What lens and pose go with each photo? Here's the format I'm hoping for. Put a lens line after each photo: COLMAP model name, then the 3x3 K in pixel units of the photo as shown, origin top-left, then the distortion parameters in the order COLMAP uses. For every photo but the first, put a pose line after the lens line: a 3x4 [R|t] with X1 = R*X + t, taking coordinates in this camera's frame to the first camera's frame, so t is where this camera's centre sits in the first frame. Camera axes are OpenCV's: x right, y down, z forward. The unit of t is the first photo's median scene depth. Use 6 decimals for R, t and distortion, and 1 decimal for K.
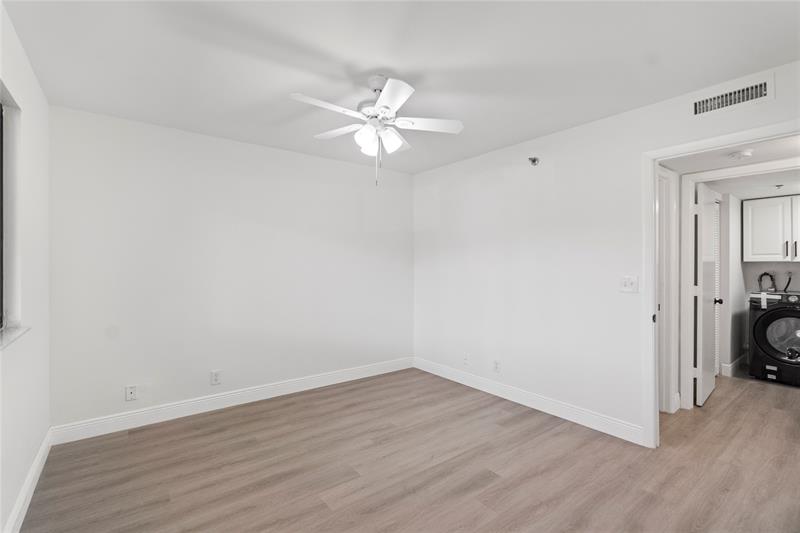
lens RADIAL K [[361.0, 0, 396.9], [0, 361.0, 264.3], [0, 0, 1]] dist [-0.000169, 0.000018]
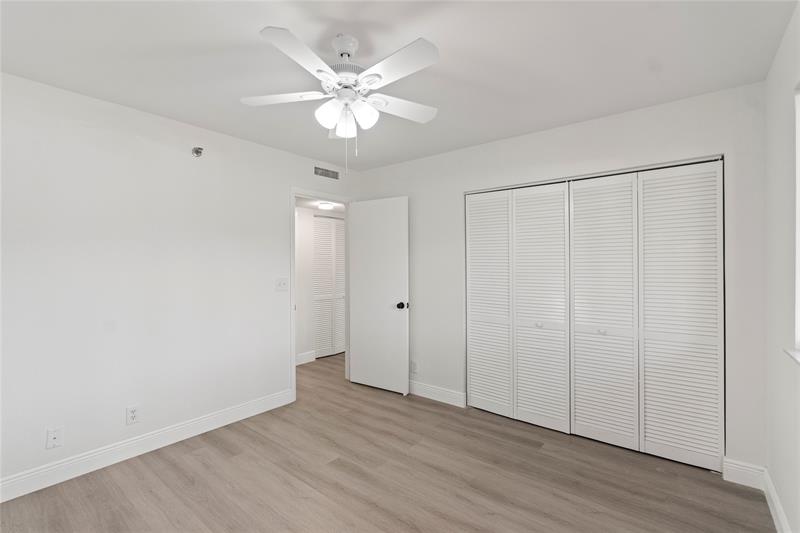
lens RADIAL K [[361.0, 0, 396.9], [0, 361.0, 264.3], [0, 0, 1]] dist [-0.000169, 0.000018]
pose [[-0.227980, 0.002253, 0.973663, -0.745385], [-0.000315, 0.999997, -0.002388, -0.013683], [-0.973666, -0.000851, -0.227978, 0.939047]]
